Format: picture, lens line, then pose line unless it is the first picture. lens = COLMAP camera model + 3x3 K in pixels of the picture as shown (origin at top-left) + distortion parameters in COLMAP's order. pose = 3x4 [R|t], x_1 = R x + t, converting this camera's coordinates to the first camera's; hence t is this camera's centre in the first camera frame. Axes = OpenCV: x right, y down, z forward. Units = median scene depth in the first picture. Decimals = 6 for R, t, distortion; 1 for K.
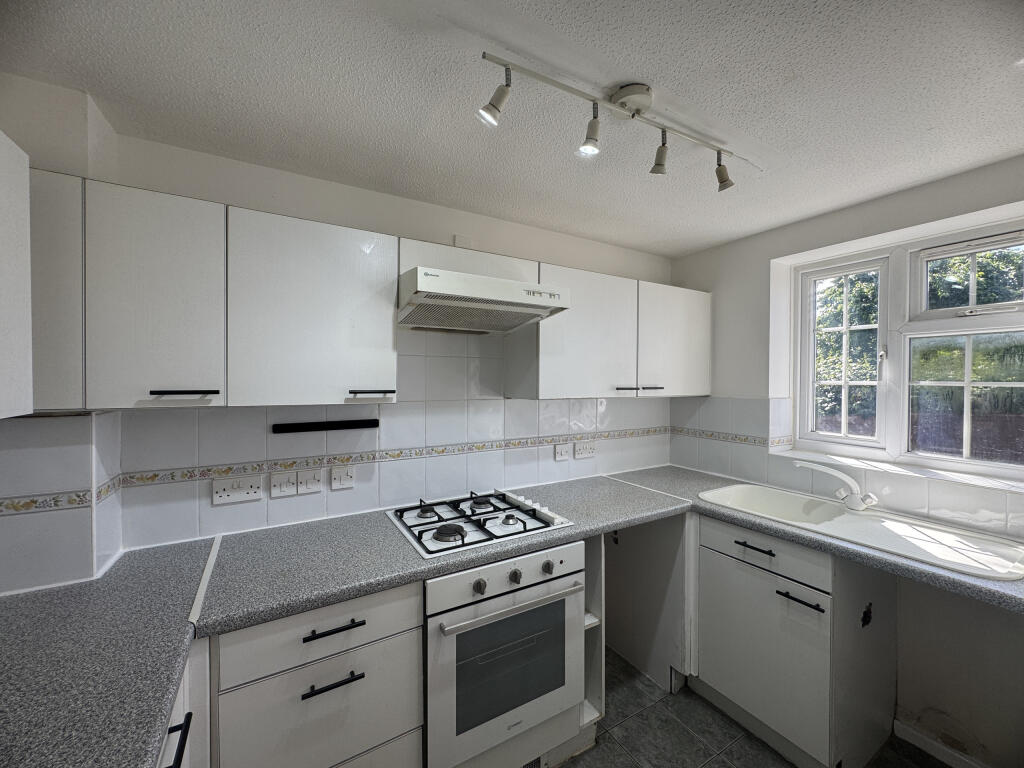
lens RADIAL K [[410.8, 0, 512.0], [0, 410.8, 384.0], [0, 0, 1]] dist [-0.000687, -0.000109]
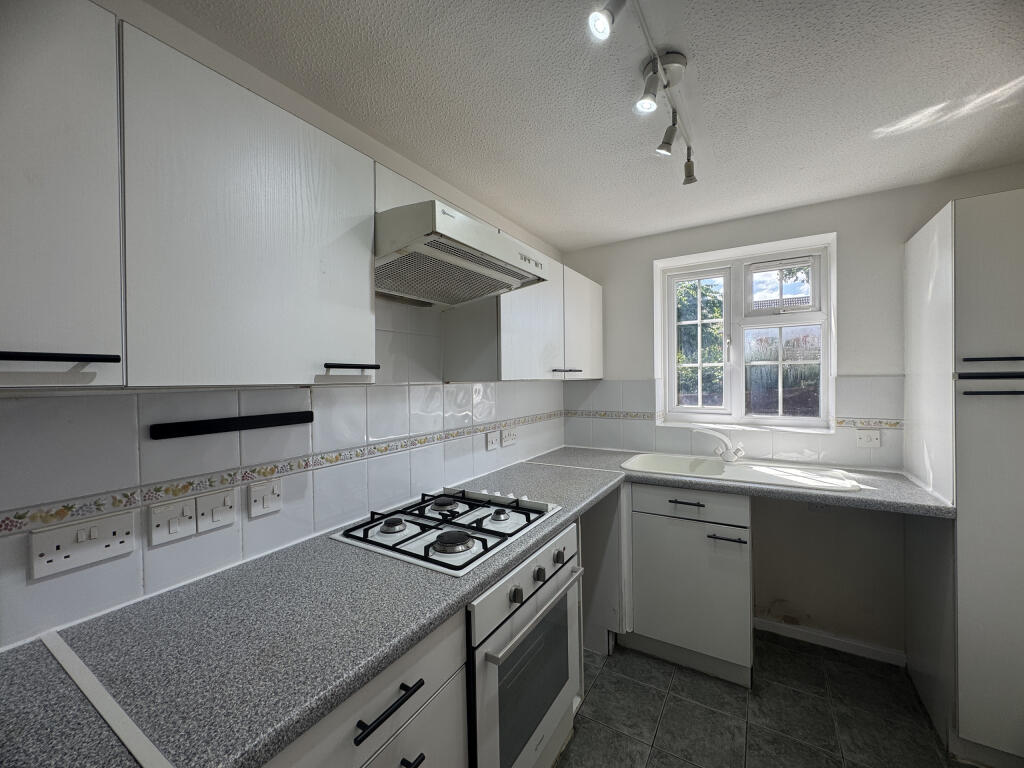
lens RADIAL K [[410.8, 0, 512.0], [0, 410.8, 384.0], [0, 0, 1]] dist [-0.000687, -0.000109]
pose [[0.881701, -0.023818, 0.471207, -0.366157], [0.025222, 0.999676, 0.003336, 0.045985], [-0.471134, 0.008943, 0.882016, 0.200582]]
